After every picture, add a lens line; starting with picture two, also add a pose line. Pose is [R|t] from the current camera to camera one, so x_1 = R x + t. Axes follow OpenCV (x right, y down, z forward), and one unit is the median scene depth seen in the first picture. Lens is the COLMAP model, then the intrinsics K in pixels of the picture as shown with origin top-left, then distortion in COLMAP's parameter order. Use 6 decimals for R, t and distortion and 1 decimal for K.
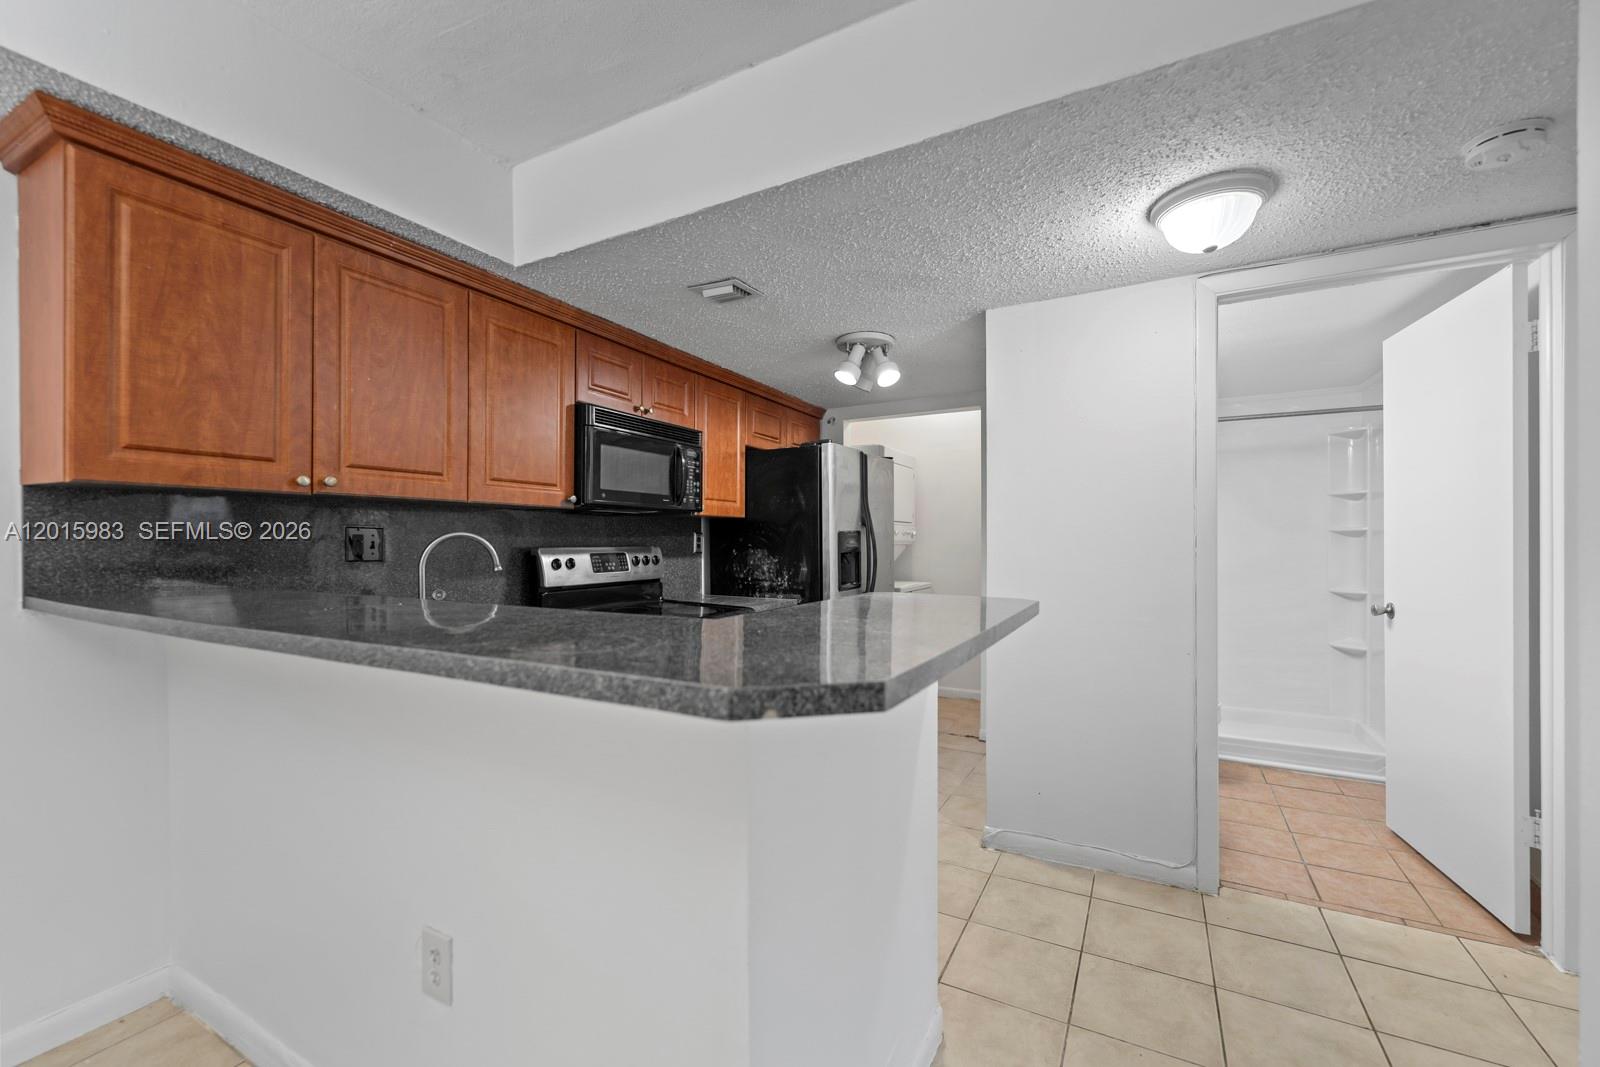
lens RADIAL K [[649.4, 0, 794.5], [0, 649.4, 542.9], [0, 0, 1]] dist [0.000176, -0.000177]
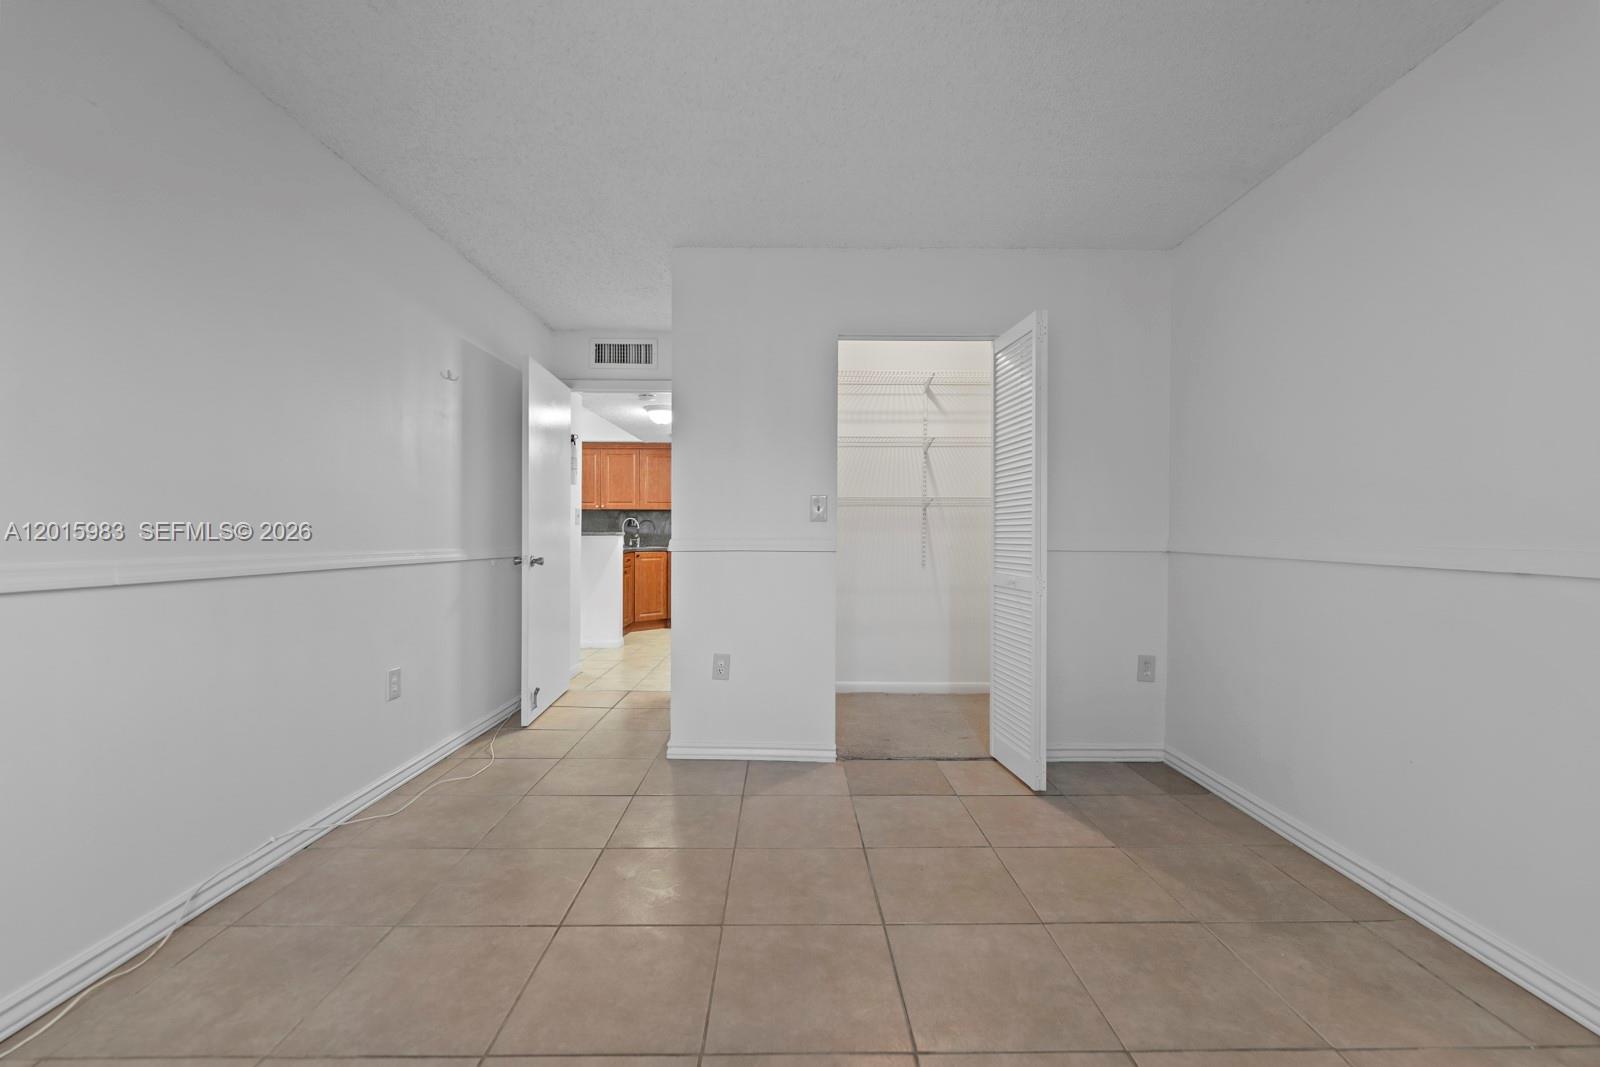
lens RADIAL K [[649.4, 0, 794.5], [0, 649.4, 542.9], [0, 0, 1]] dist [0.000176, -0.000177]
pose [[0.475947, -0.001880, -0.879472, 2.615902], [-0.007649, 0.999951, -0.006277, 0.118623], [0.879441, 0.009715, 0.475909, 0.057665]]
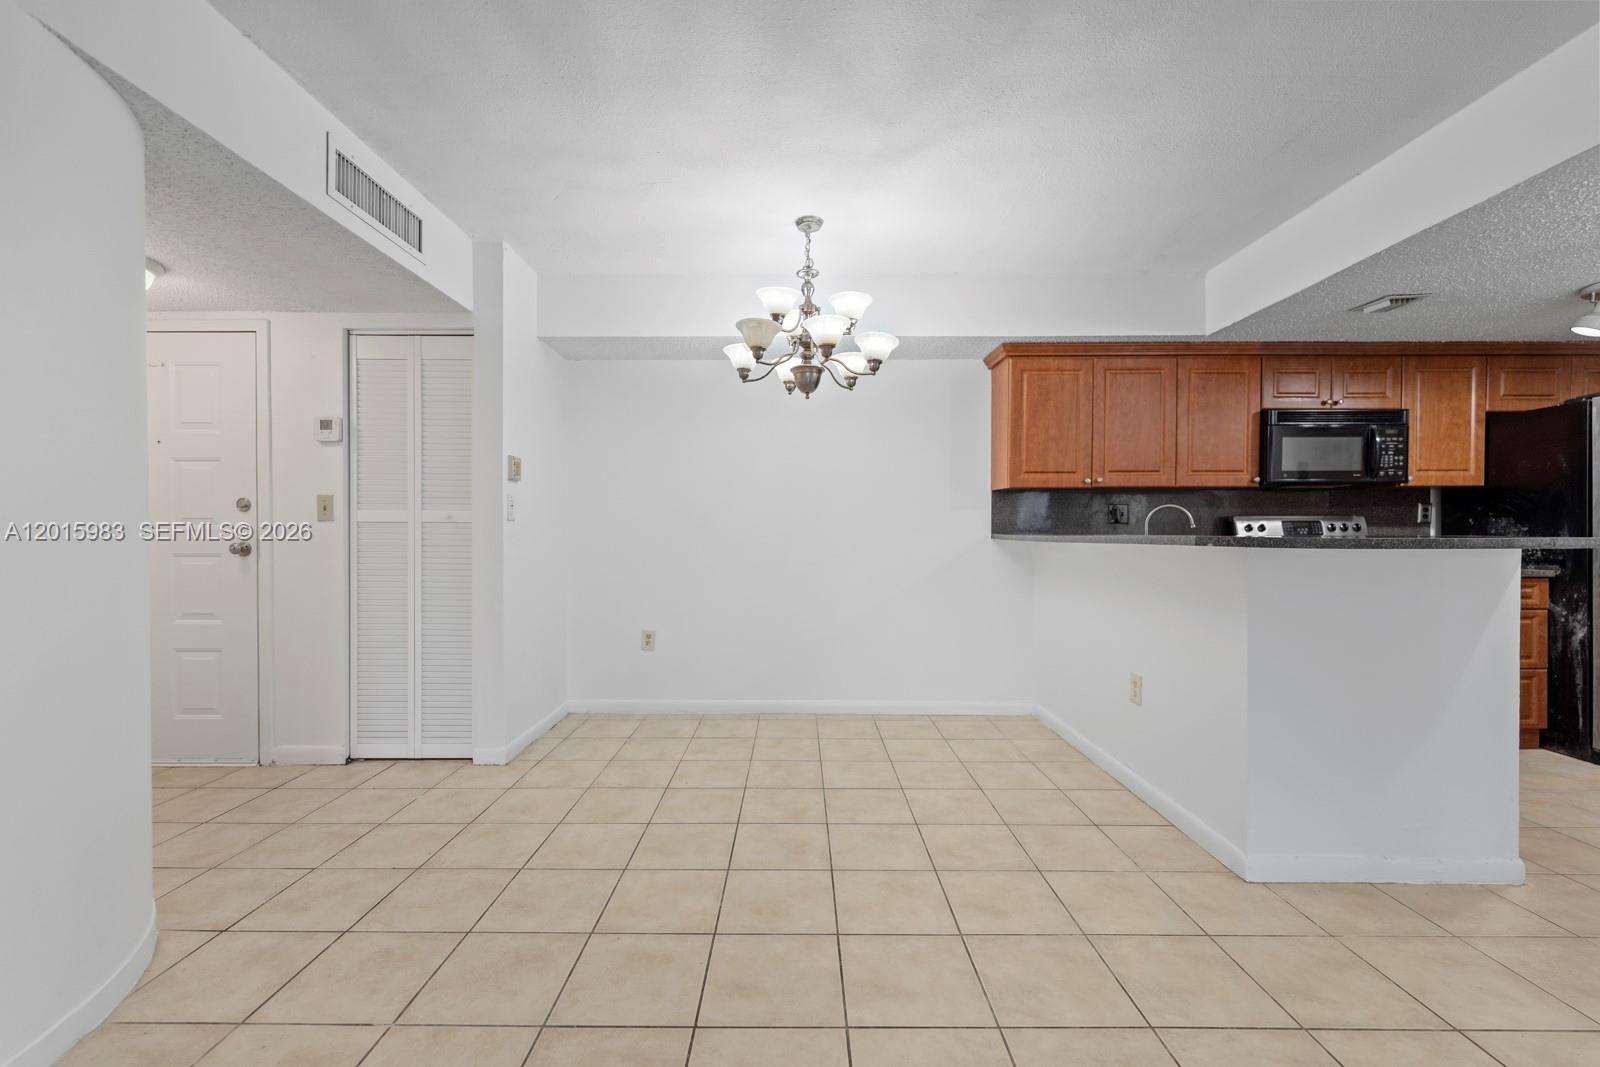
lens RADIAL K [[649.4, 0, 794.5], [0, 649.4, 542.9], [0, 0, 1]] dist [0.000176, -0.000177]
pose [[0.475861, 0.014867, -0.879395, 0.424922], [-0.000592, 0.999862, 0.016583, 0.046375], [0.879520, -0.007371, 0.475804, -0.552449]]
